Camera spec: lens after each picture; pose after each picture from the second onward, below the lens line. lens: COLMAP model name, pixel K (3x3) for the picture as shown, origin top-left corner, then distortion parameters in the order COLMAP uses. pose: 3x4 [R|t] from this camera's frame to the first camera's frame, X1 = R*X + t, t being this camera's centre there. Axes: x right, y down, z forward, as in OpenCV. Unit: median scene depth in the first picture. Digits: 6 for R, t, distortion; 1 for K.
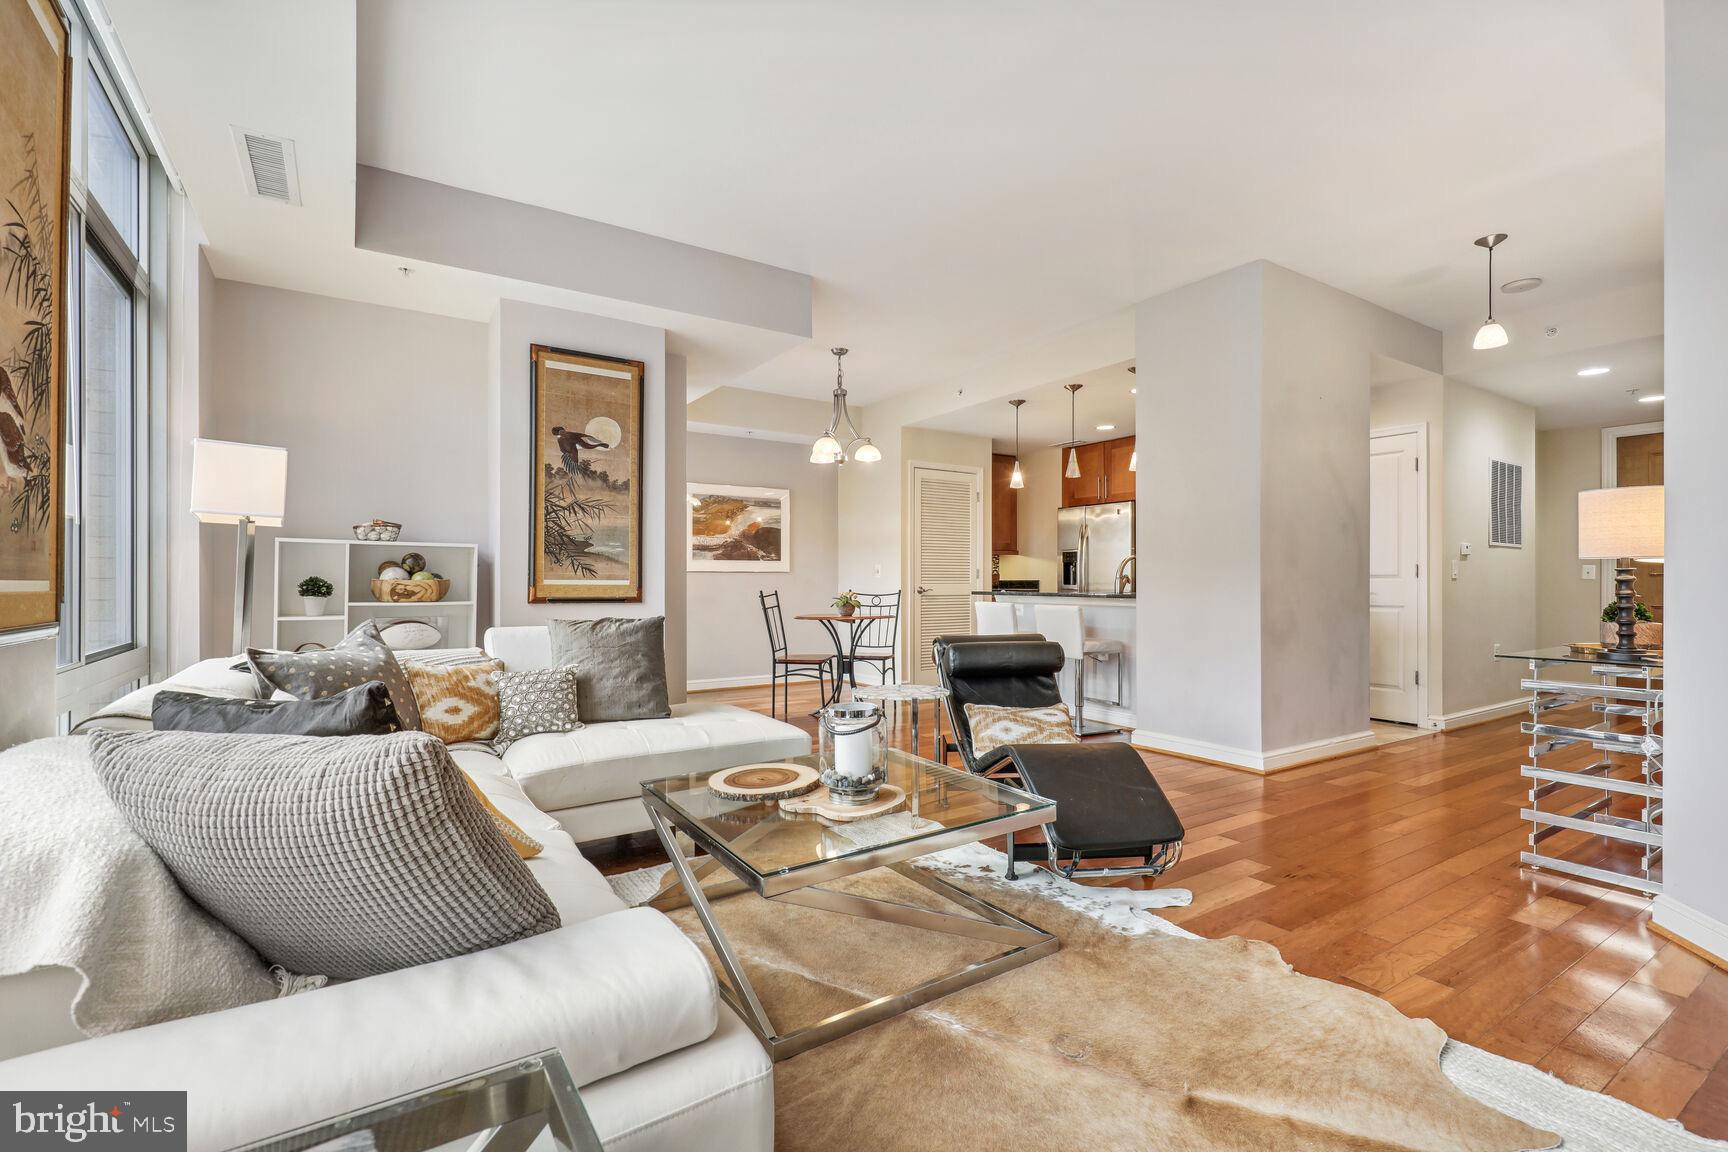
lens RADIAL K [[775.0, 0, 855.1], [0, 775.0, 574.3], [0, 0, 1]] dist [0.004770, 0.000322]
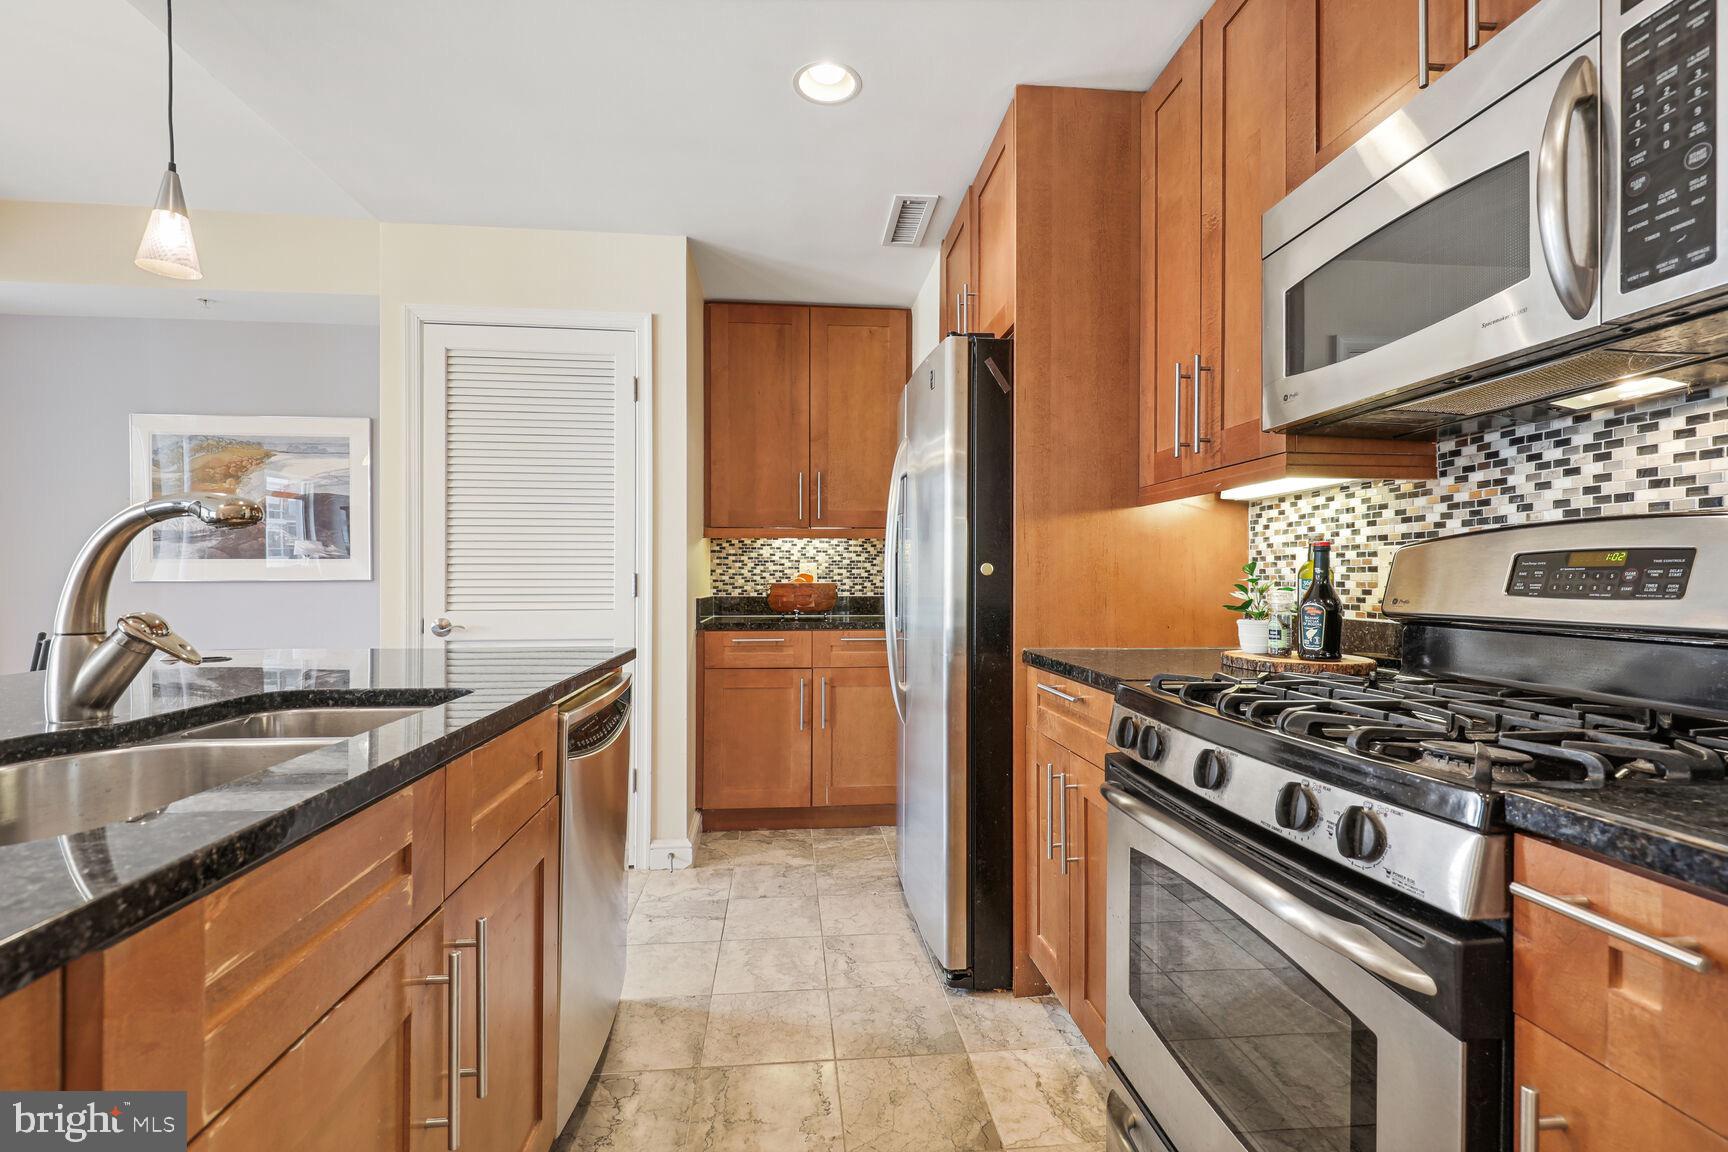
lens RADIAL K [[775.0, 0, 862.5], [0, 775.0, 584.7], [0, 0, 1]] dist [0.004770, 0.000322]
pose [[0.894811, 0.002739, -0.446437, 0.456090], [0.003329, 0.999912, 0.012807, -0.006385], [0.446433, -0.012946, 0.894724, 0.732274]]
